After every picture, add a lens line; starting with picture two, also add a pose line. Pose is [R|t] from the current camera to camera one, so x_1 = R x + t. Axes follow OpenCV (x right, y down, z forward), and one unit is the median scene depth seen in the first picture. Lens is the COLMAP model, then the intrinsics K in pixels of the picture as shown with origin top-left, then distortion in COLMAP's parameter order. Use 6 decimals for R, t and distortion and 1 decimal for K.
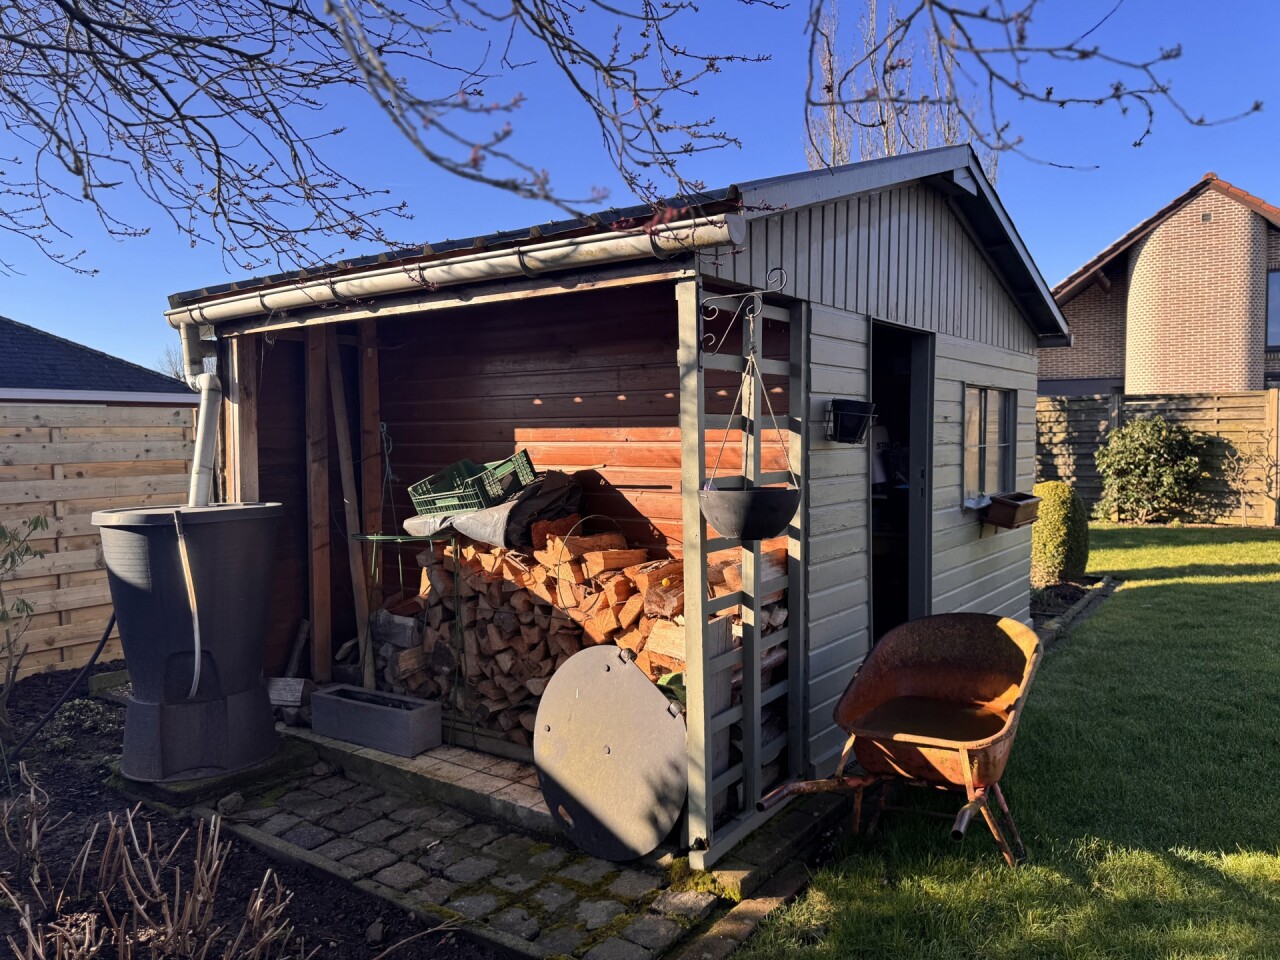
lens RADIAL K [[902.7, 0, 640.0], [0, 902.7, 480.0], [0, 0, 1]] dist [0.004371, 0.001782]
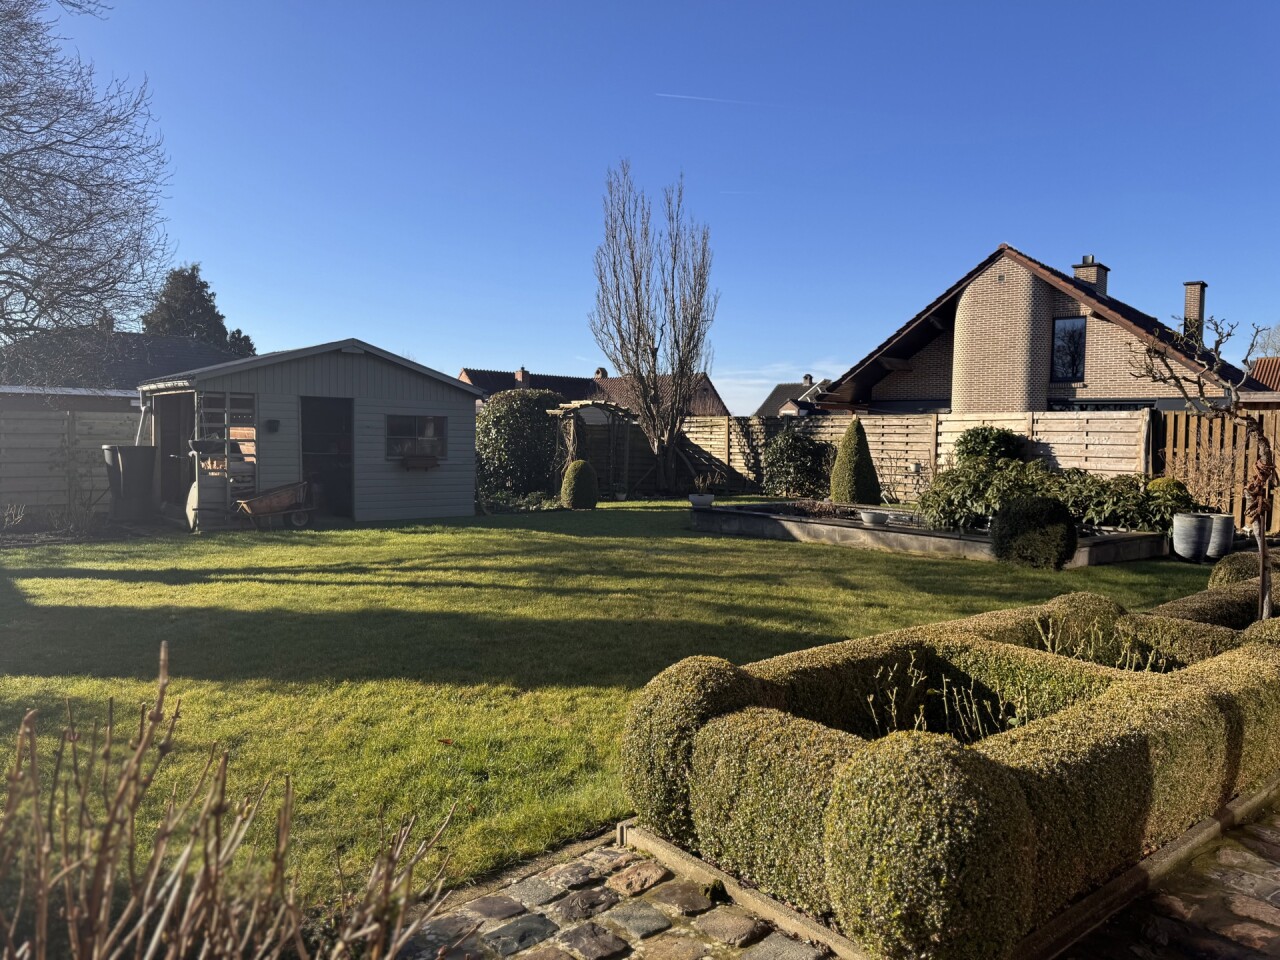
lens RADIAL K [[916.7, 0, 640.0], [0, 916.7, 480.0], [0, 0, 1]] dist [-0.001533, -0.000733]
pose [[0.961714, 0.042918, -0.270674, 0.503339], [-0.043122, 0.999056, 0.005196, 0.012841], [0.270642, 0.006675, 0.962657, -0.398693]]
